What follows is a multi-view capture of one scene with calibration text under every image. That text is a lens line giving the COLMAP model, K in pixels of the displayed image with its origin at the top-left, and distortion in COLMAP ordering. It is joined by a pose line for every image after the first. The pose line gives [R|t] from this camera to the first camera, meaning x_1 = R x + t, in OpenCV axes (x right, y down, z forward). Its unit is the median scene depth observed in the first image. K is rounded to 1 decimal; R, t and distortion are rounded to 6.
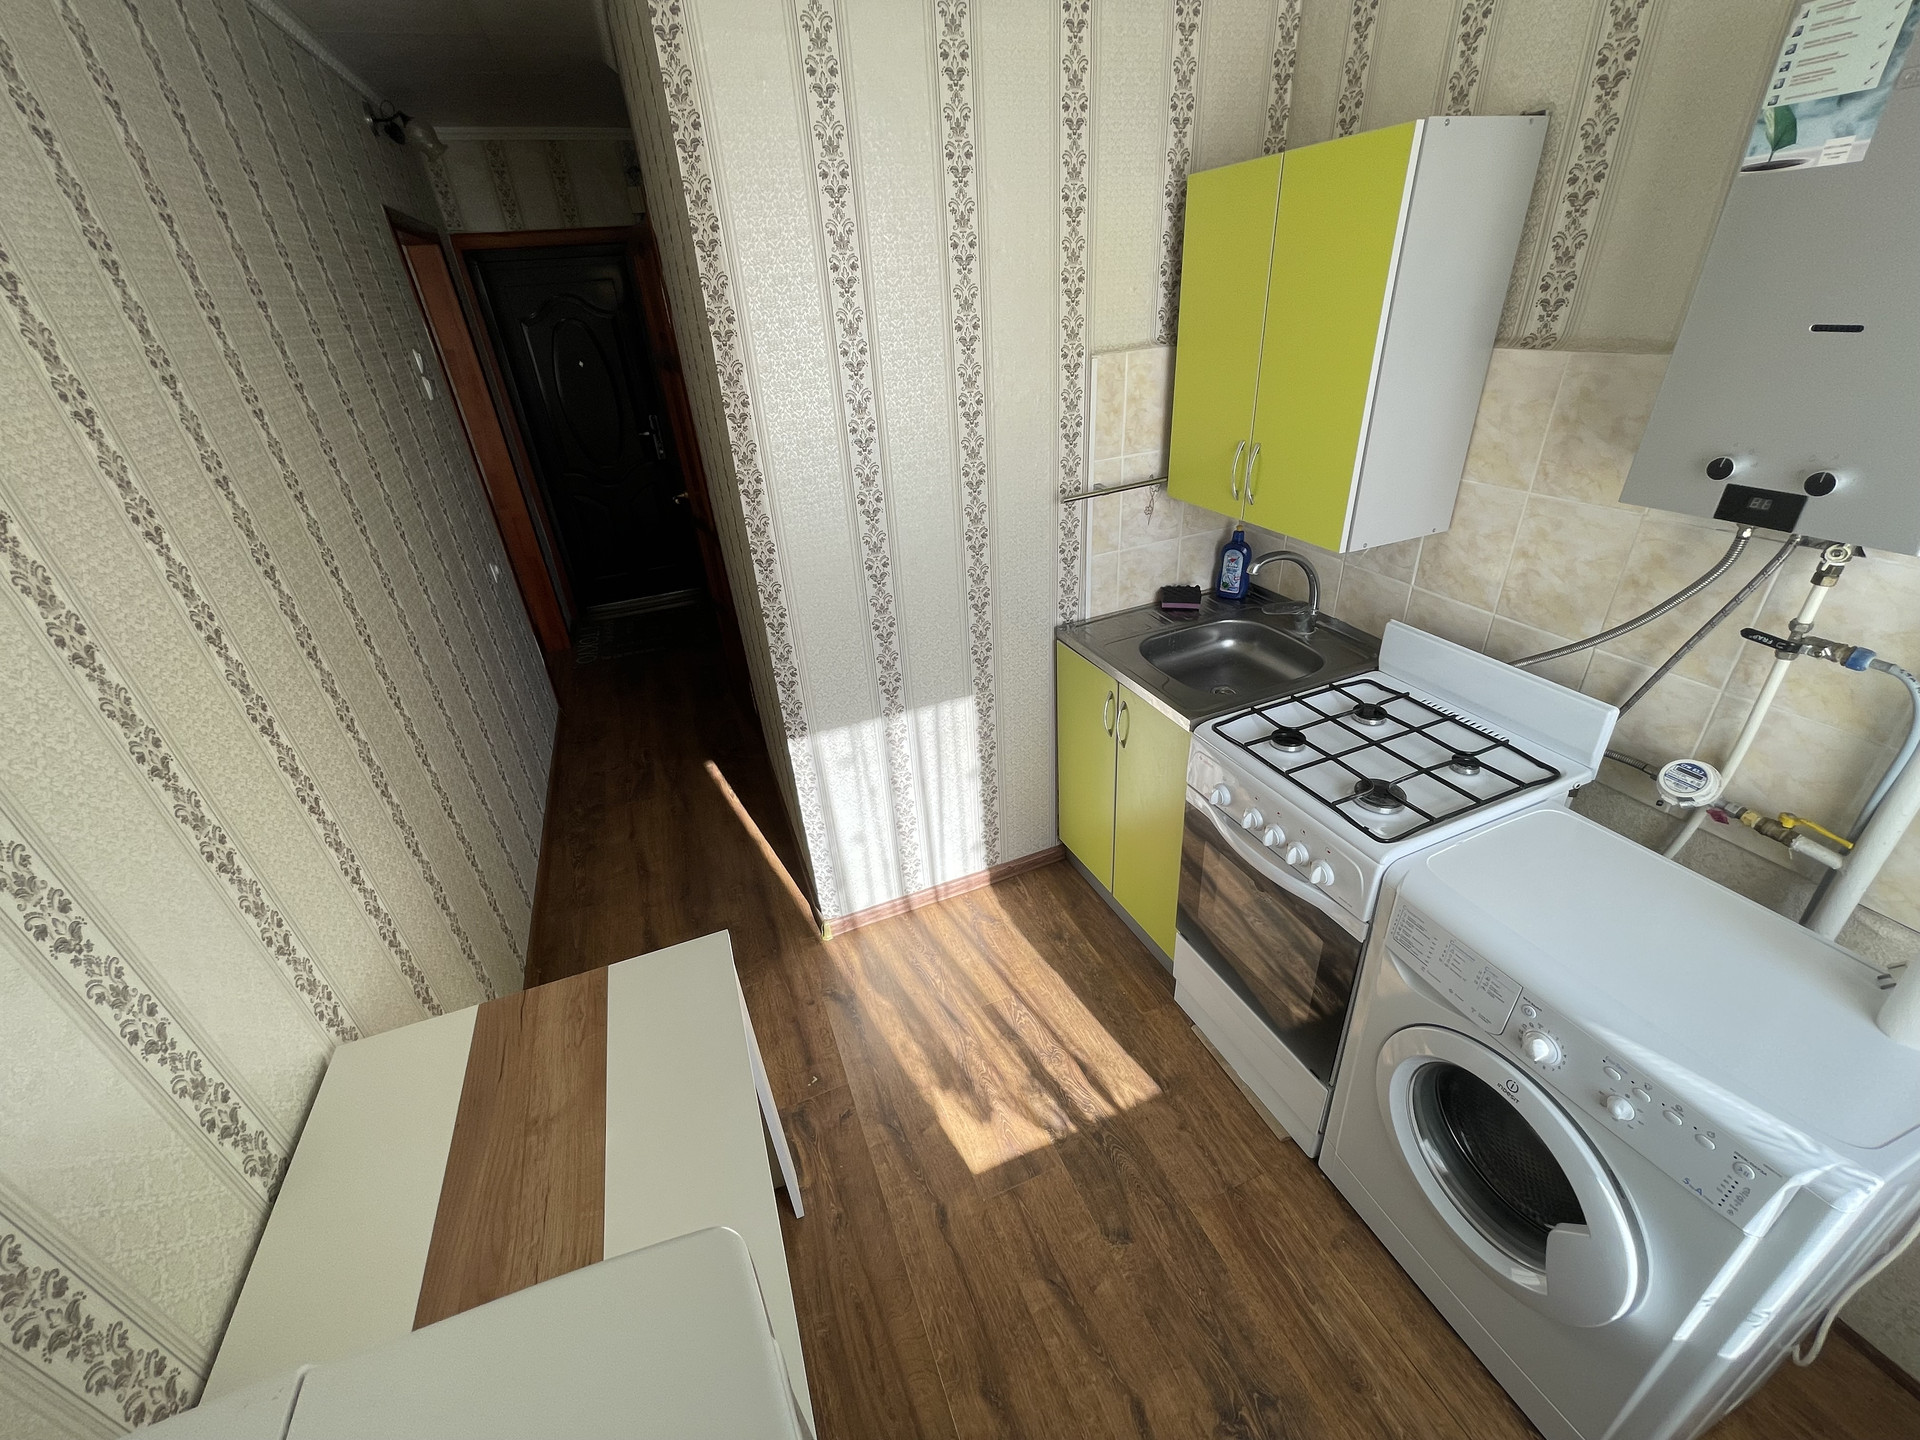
lens RADIAL K [[769.1, 0, 966.7], [0, 769.1, 719.0], [0, 0, 1]] dist [0.001110, 0.000920]
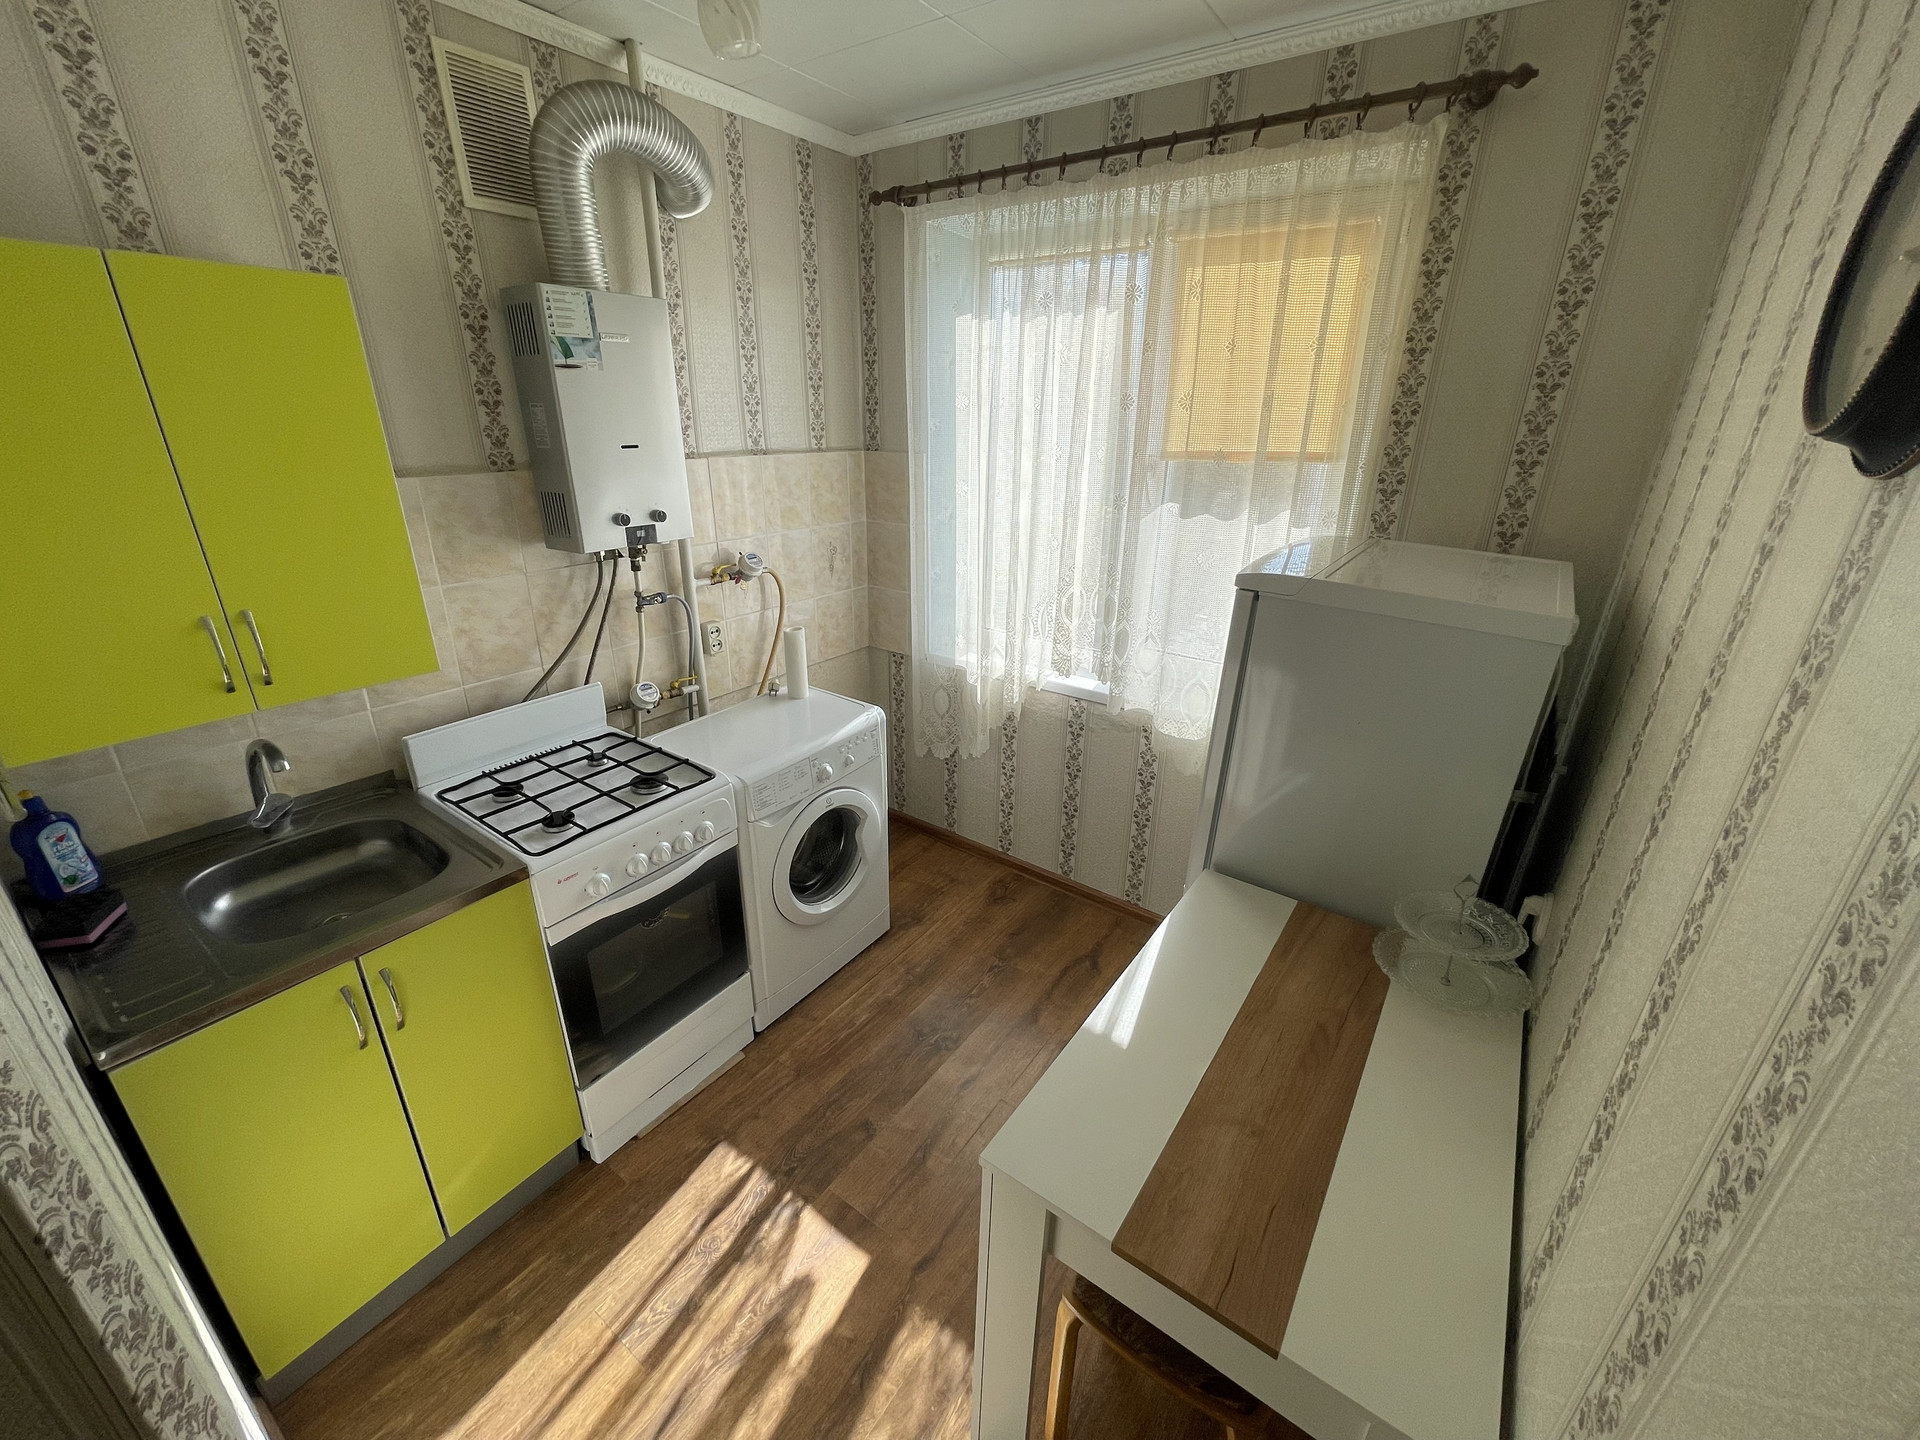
lens RADIAL K [[769.1, 0, 946.8], [0, 769.1, 723.1], [0, 0, 1]] dist [0.001110, 0.000920]
pose [[-0.520215, -0.273558, 0.809038, -0.614340], [0.437919, 0.727852, 0.527691, -0.357310], [-0.733214, 0.628806, -0.258844, 0.719725]]
